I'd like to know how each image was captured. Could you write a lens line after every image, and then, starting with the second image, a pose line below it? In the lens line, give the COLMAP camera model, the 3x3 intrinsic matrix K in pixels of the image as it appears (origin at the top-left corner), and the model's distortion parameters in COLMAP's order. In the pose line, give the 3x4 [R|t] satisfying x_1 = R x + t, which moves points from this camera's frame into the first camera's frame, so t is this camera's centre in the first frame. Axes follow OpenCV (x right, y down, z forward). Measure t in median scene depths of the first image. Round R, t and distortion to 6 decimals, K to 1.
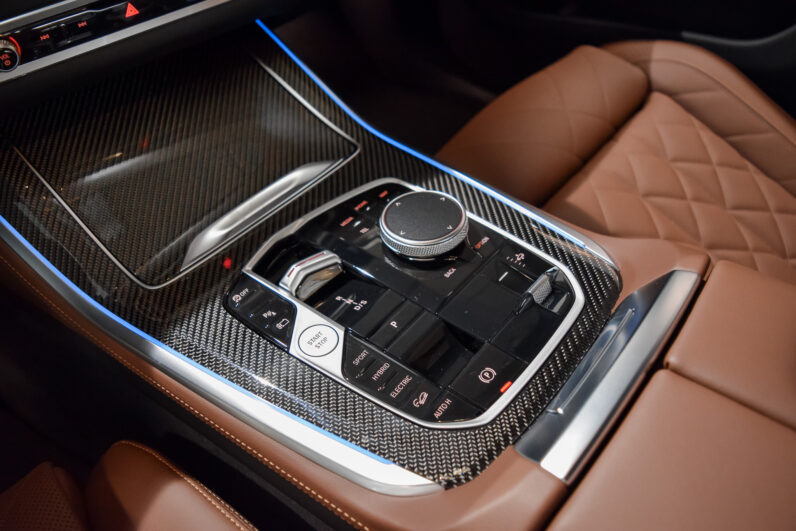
lens RADIAL K [[620.9, 0, 397.7], [0, 620.9, 265.1], [0, 0, 1]] dist [-0.089382, 0.015811]
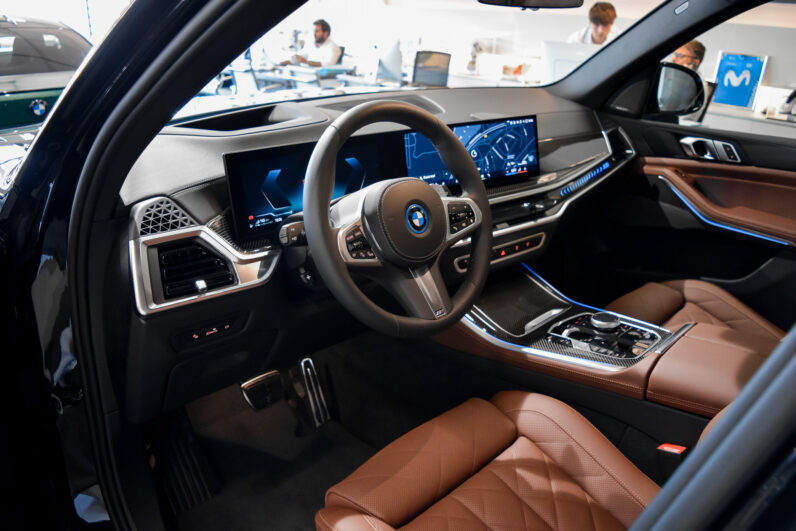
lens RADIAL K [[620.9, 0, 394.8], [0, 620.9, 264.7], [0, 0, 1]] dist [-0.089382, 0.015811]
pose [[0.993813, 0.021271, -0.109014, -0.648550], [-0.066316, 0.900979, -0.428765, 1.026107], [0.089099, 0.433341, 0.896815, -1.881736]]
